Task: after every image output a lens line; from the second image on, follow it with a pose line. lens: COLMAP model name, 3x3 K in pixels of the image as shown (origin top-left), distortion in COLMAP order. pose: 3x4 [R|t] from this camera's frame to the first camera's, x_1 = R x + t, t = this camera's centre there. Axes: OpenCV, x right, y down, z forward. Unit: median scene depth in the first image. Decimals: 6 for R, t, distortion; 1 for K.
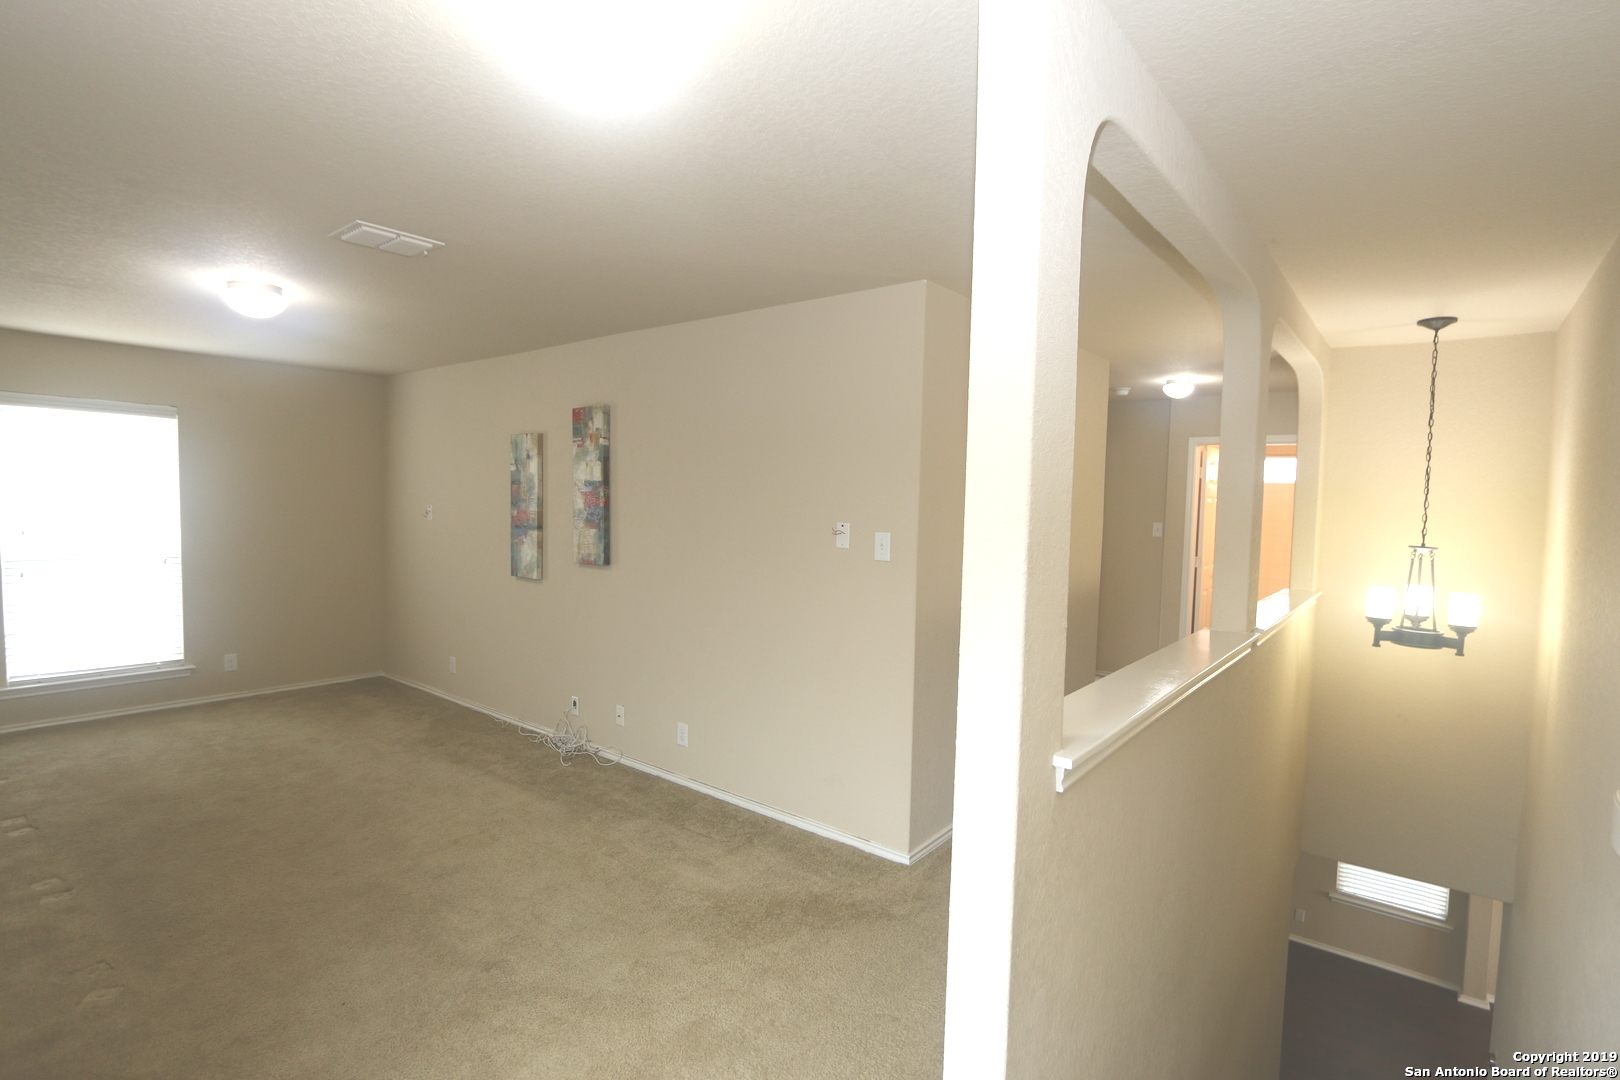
lens RADIAL K [[756.1, 0, 804.2], [0, 756.1, 537.5], [0, 0, 1]] dist [-0.011985, 0.001106]
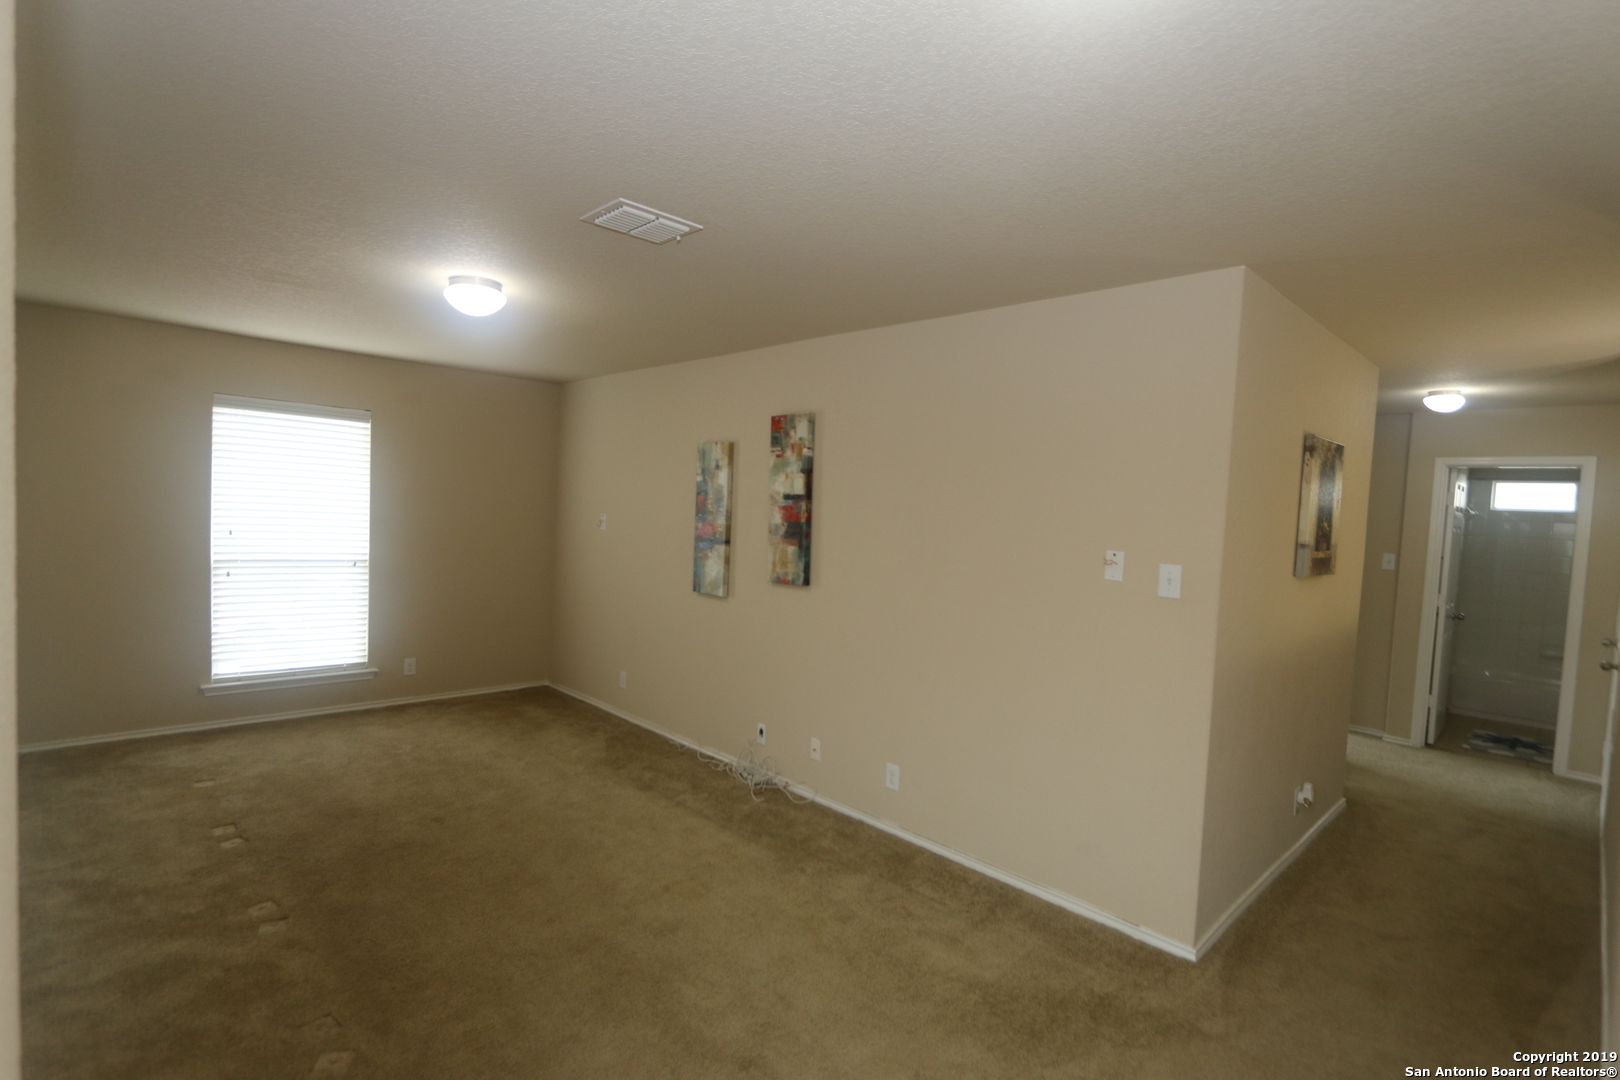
lens RADIAL K [[747.4, 0, 815.2], [0, 747.4, 543.3], [0, 0, 1]] dist [-0.010997, 0.000369]
pose [[0.993002, 0.028534, -0.114596, -0.154242], [-0.029338, 0.999555, -0.005336, -0.011305], [0.114392, 0.008661, 0.993398, 0.096674]]
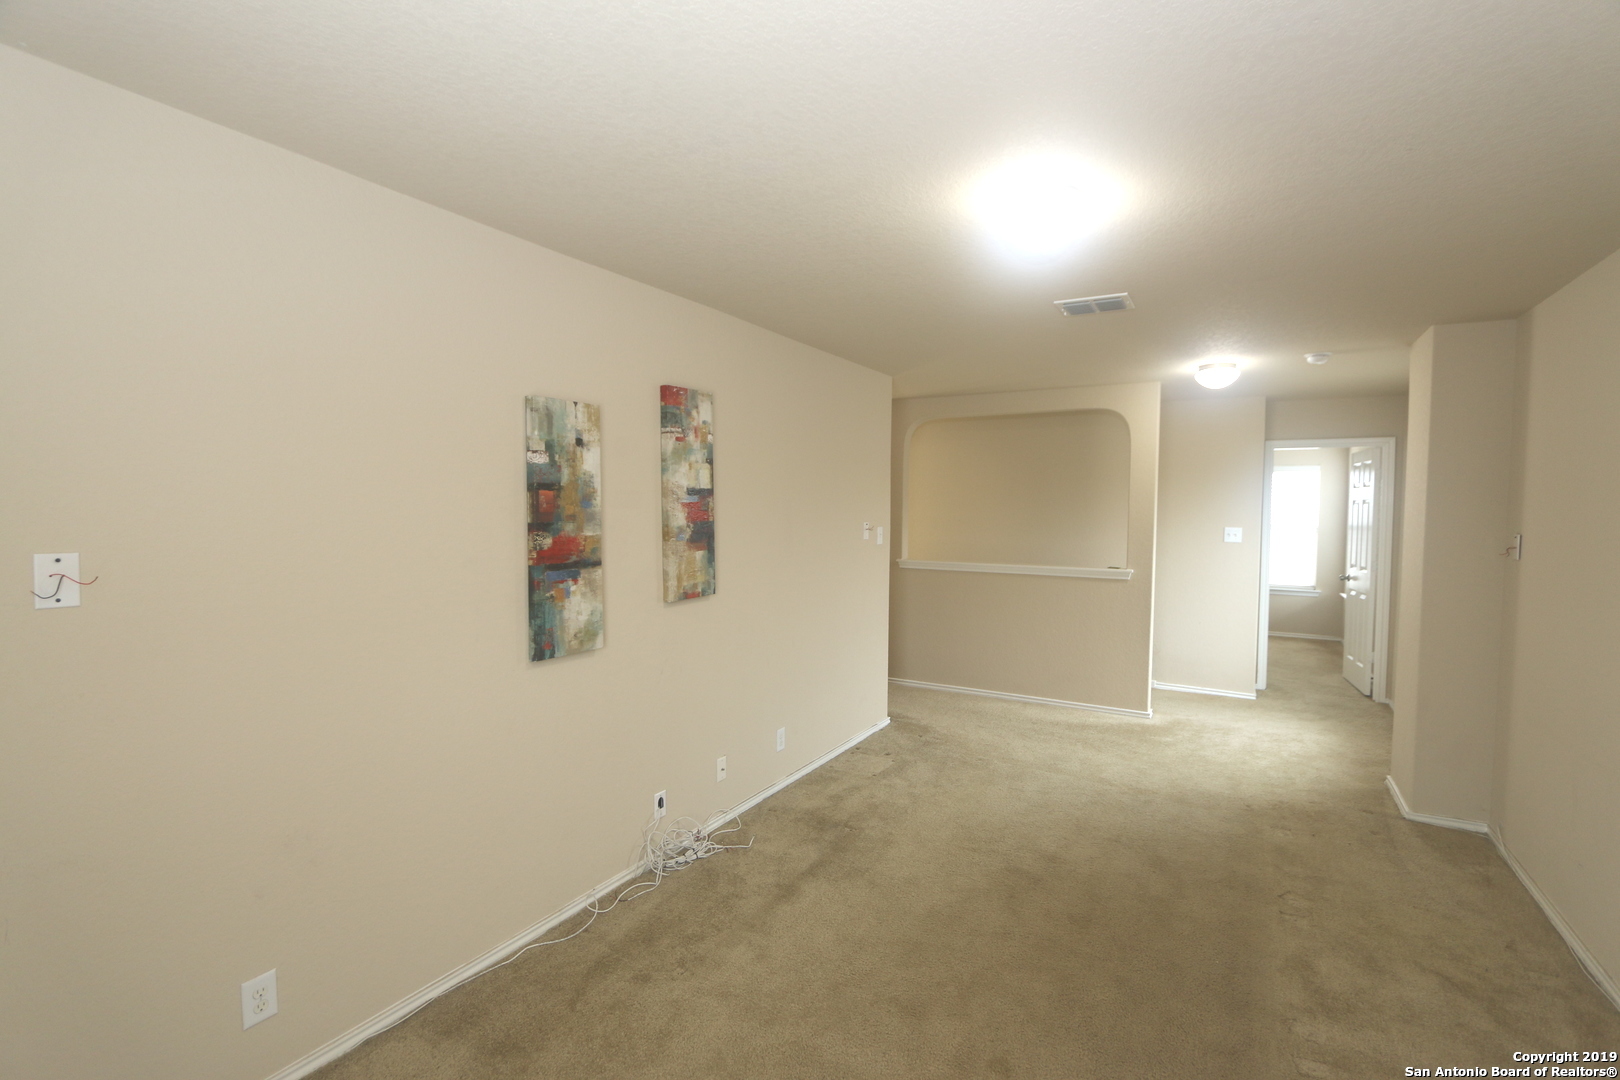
lens RADIAL K [[747.4, 0, 815.2], [0, 747.4, 543.3], [0, 0, 1]] dist [-0.010997, 0.000369]
pose [[-0.142323, -0.071139, 0.987261, -1.109499], [0.043500, 0.996001, 0.078040, -0.077467], [-0.988864, 0.054053, -0.138660, 1.045558]]
